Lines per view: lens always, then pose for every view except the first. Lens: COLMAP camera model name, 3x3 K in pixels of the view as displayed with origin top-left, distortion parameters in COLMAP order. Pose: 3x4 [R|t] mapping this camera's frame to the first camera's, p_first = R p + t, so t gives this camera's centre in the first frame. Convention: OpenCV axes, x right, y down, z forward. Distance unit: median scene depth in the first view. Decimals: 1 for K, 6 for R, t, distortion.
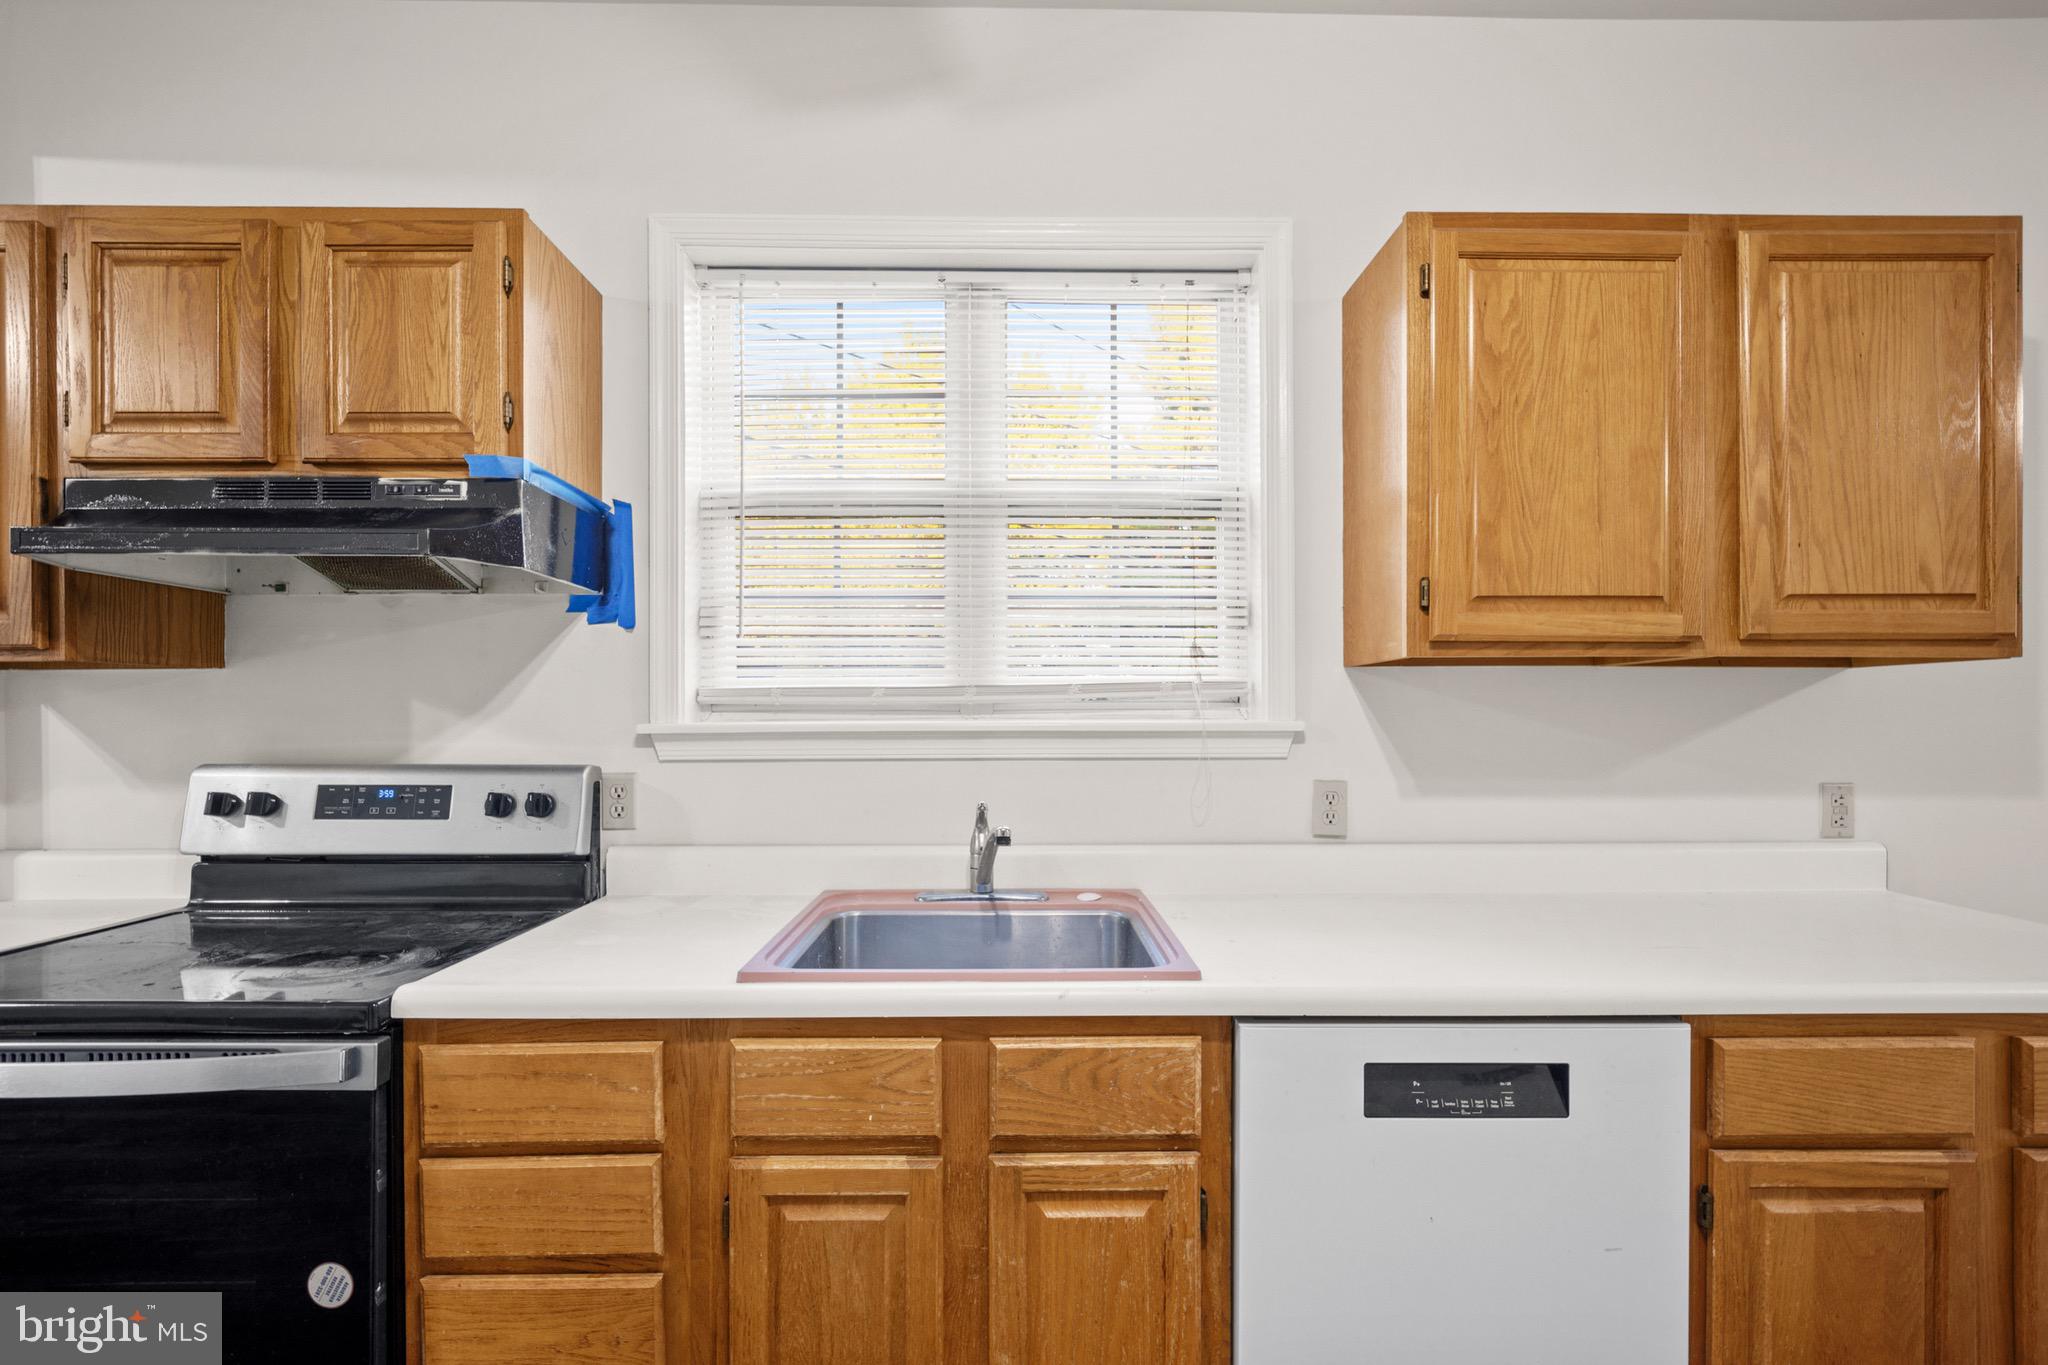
lens RADIAL K [[857.0, 0, 1006.4], [0, 857.0, 719.7], [0, 0, 1]] dist [-0.004725, 0.002220]
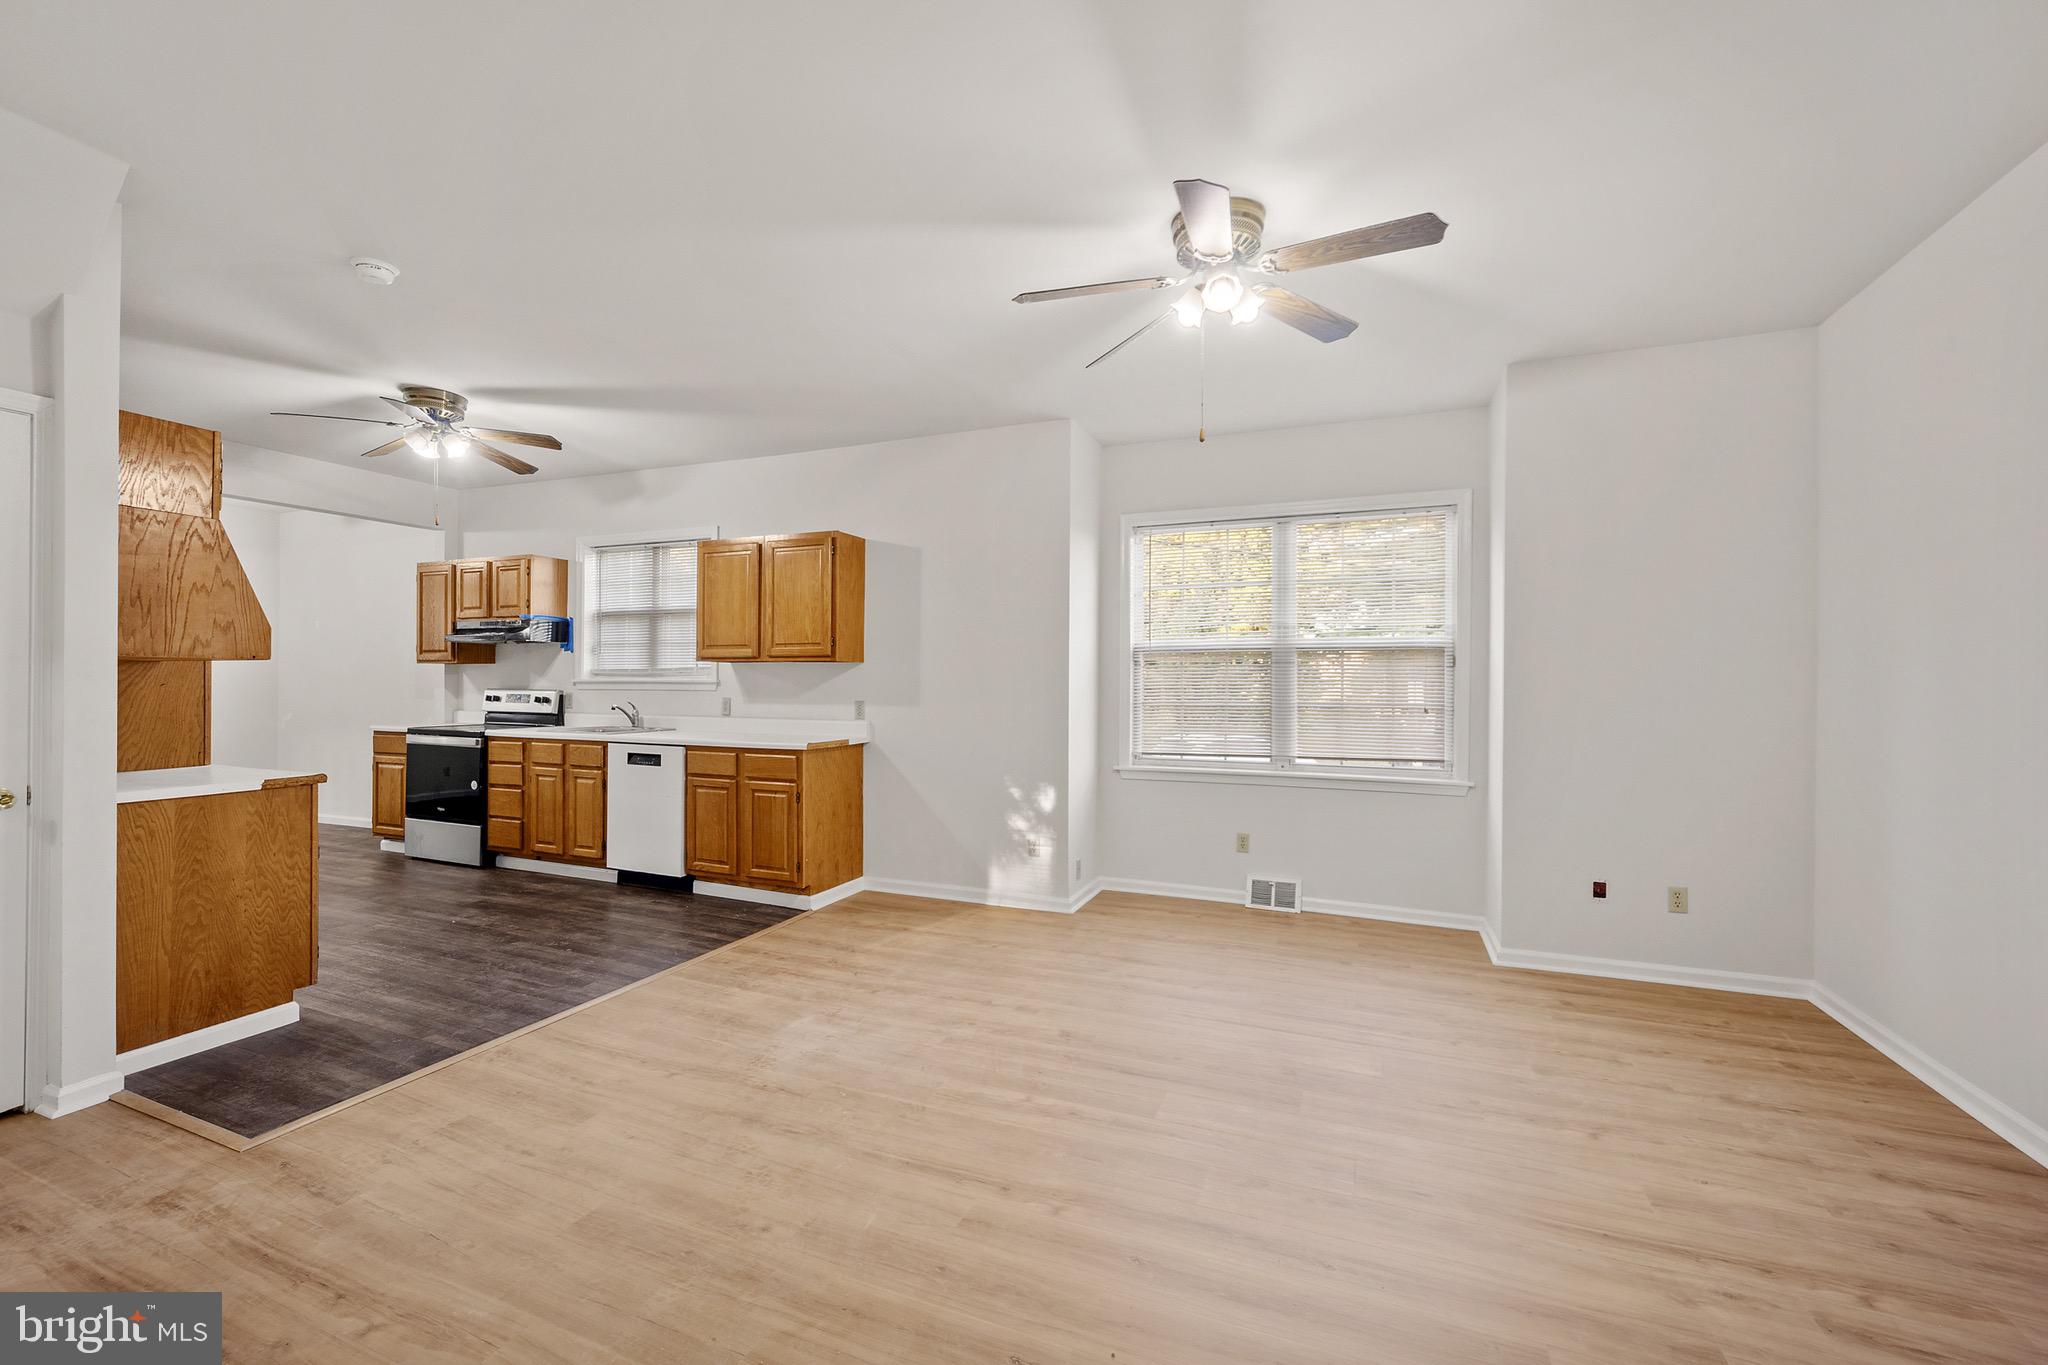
lens RADIAL K [[857.0, 0, 1016.1], [0, 857.0, 674.9], [0, 0, 1]] dist [-0.004725, 0.002220]
pose [[0.918687, 0.004236, -0.394964, 2.898228], [-0.007597, 0.999947, -0.006946, -0.000833], [0.394914, 0.009382, 0.918670, -1.683212]]
